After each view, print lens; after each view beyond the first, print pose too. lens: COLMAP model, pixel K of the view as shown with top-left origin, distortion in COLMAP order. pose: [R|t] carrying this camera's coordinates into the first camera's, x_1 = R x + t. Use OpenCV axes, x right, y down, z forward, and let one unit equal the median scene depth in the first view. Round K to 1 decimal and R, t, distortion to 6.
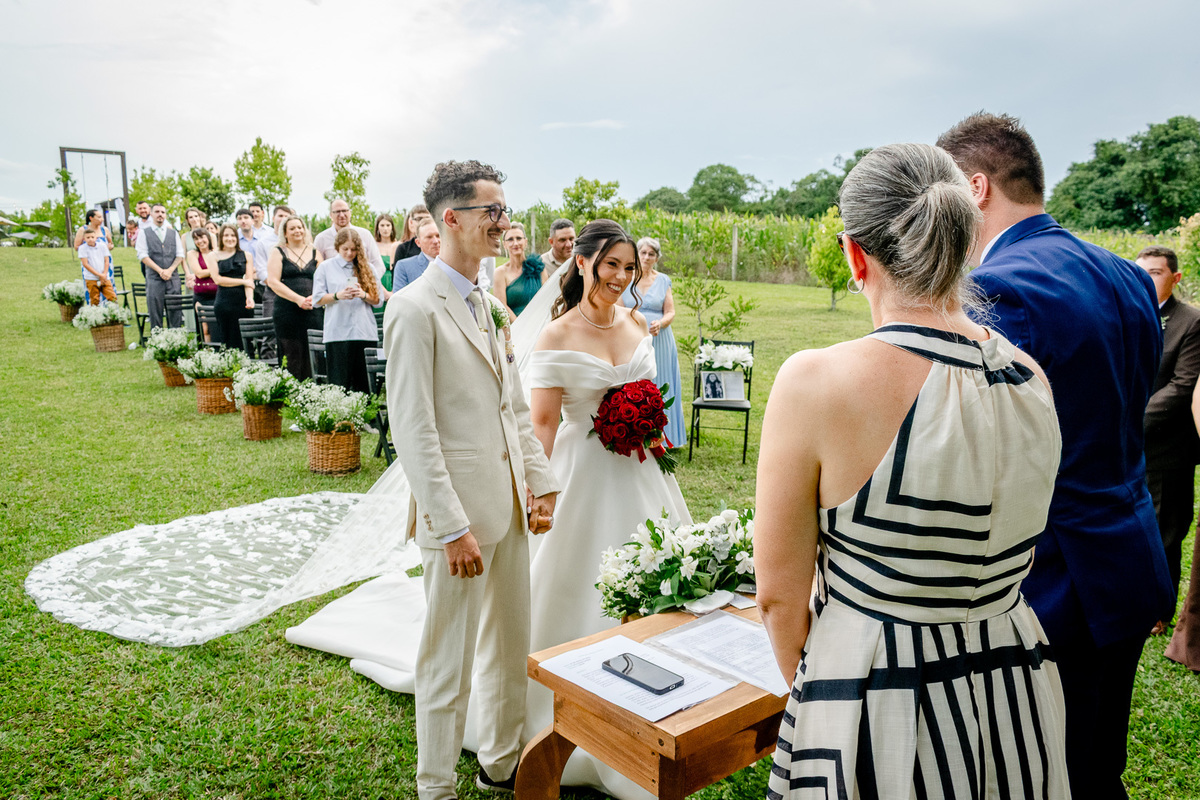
lens RADIAL K [[971.4, 0, 600.0], [0, 971.4, 400.0], [0, 0, 1]] dist [0.017078, 0.008227]
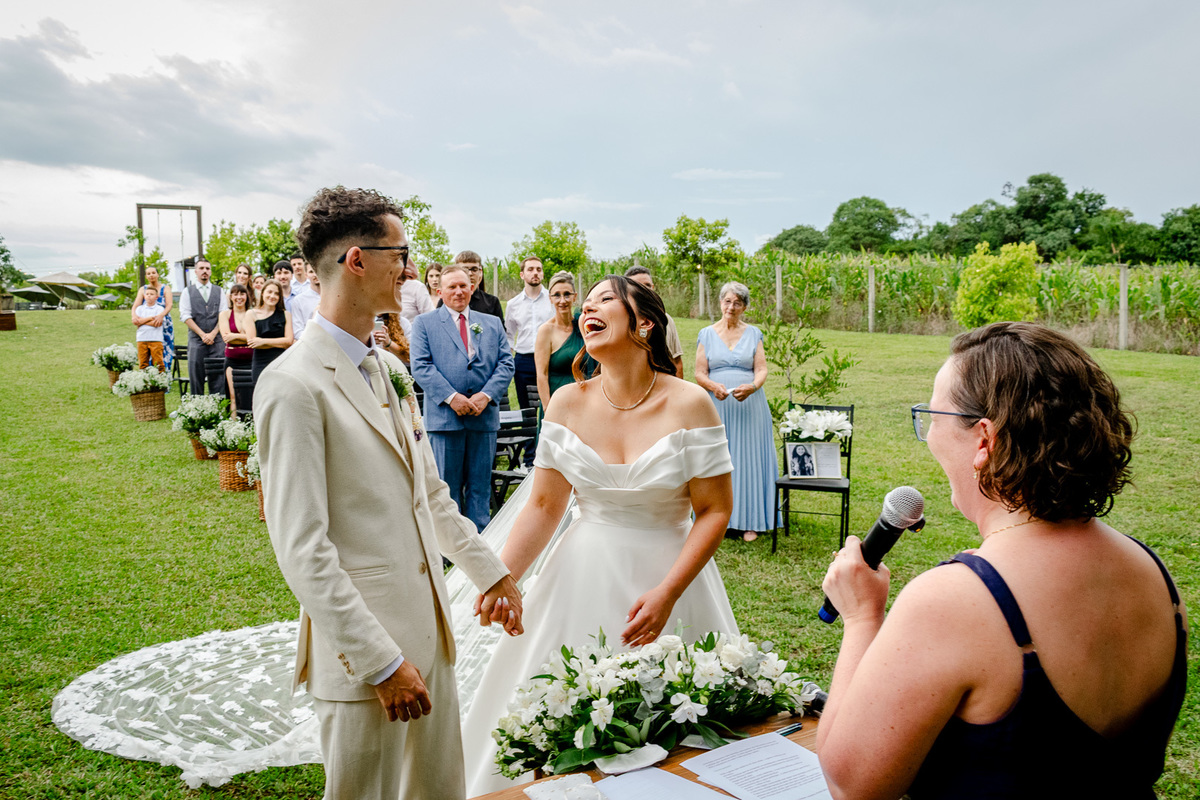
lens RADIAL K [[1119.6, 0, 564.2], [0, 1119.6, 386.3], [0, 0, 1]] dist [-0.004236, -0.007021]
pose [[0.989206, -0.008873, -0.146261, 0.033855], [-0.002404, 0.997048, -0.076746, -0.002299], [0.146510, 0.076269, 0.986265, 0.022213]]
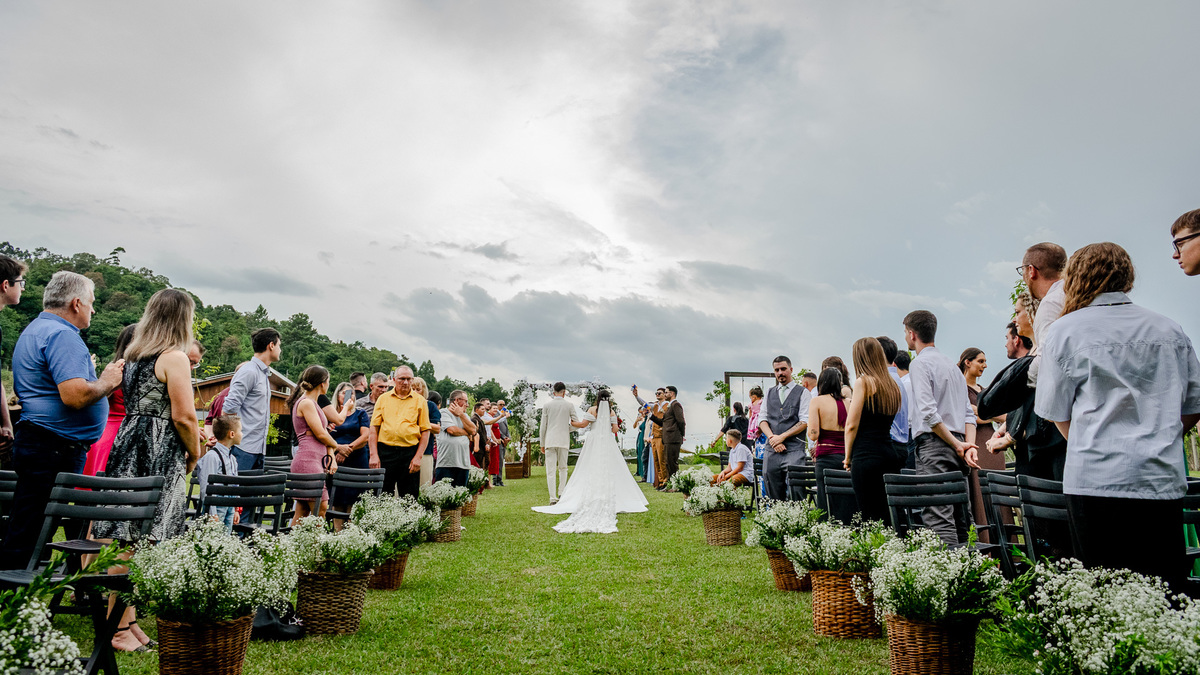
lens RADIAL K [[949.3, 0, 602.3], [0, 949.3, 295.5], [0, 0, 1]] dist [0.008840, 0.005509]
pose [[0.803264, -0.114933, -0.584430, -0.114650], [-0.095562, 0.943627, -0.316917, 0.010568], [0.587908, 0.310417, 0.746998, 0.314949]]
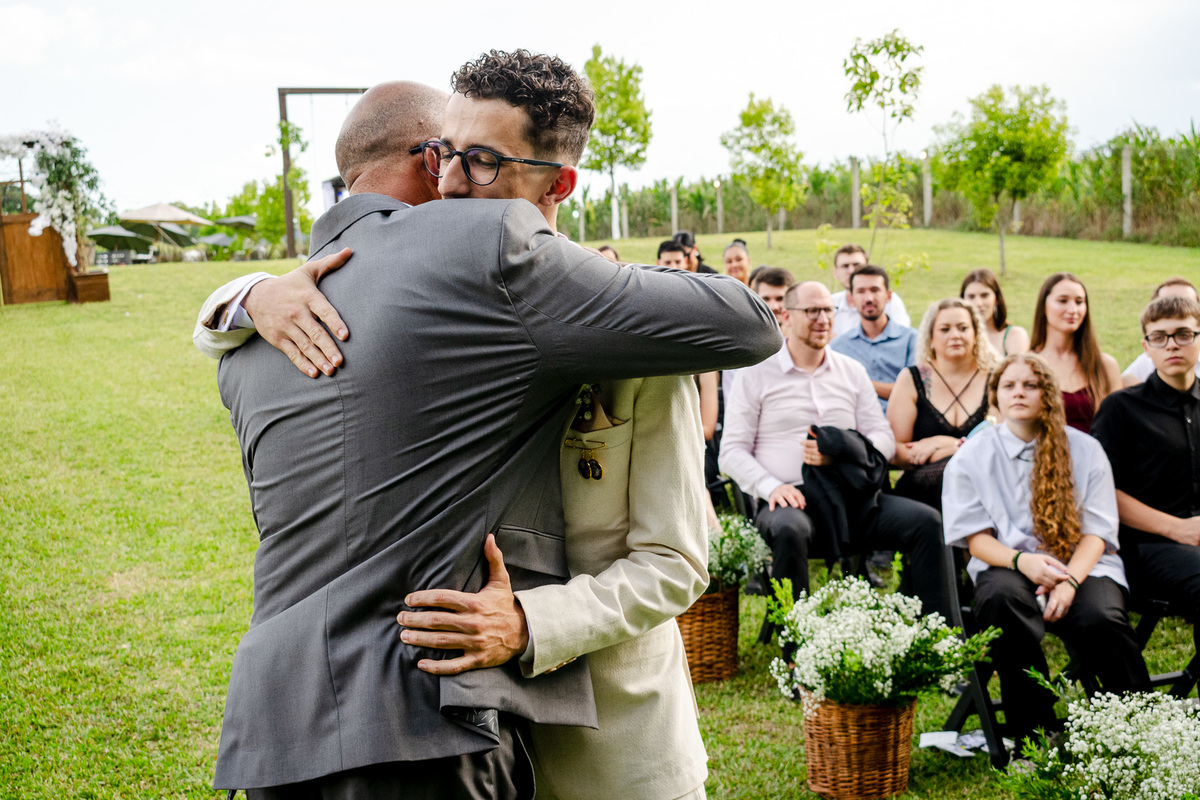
lens RADIAL K [[1737.1, 0, 600.0], [0, 1737.1, 400.0], [0, 0, 1]] dist [-0.014965, 0.052593]
pose [[0.952185, -0.018148, -0.304984, -0.148049], [0.001729, 0.998538, -0.054020, -0.043323], [0.305519, 0.050910, 0.950824, 0.218796]]
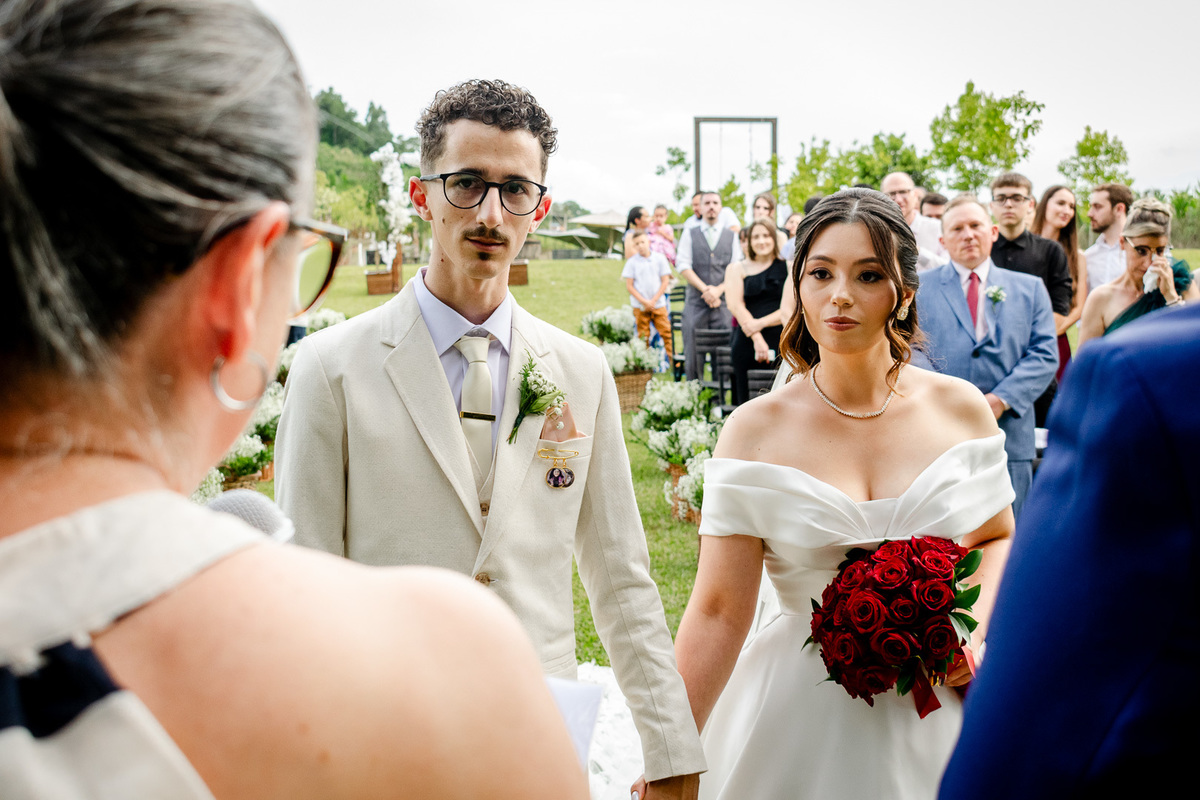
lens RADIAL K [[1597.6, 0, 598.8], [0, 1597.6, 373.0], [0, 0, 1]] dist [-0.018045, 0.022647]
pose [[0.831091, 0.025480, -0.555552, 0.082201], [-0.069875, 0.995818, -0.058859, -0.010917], [0.551729, 0.087737, 0.829396, 0.079692]]
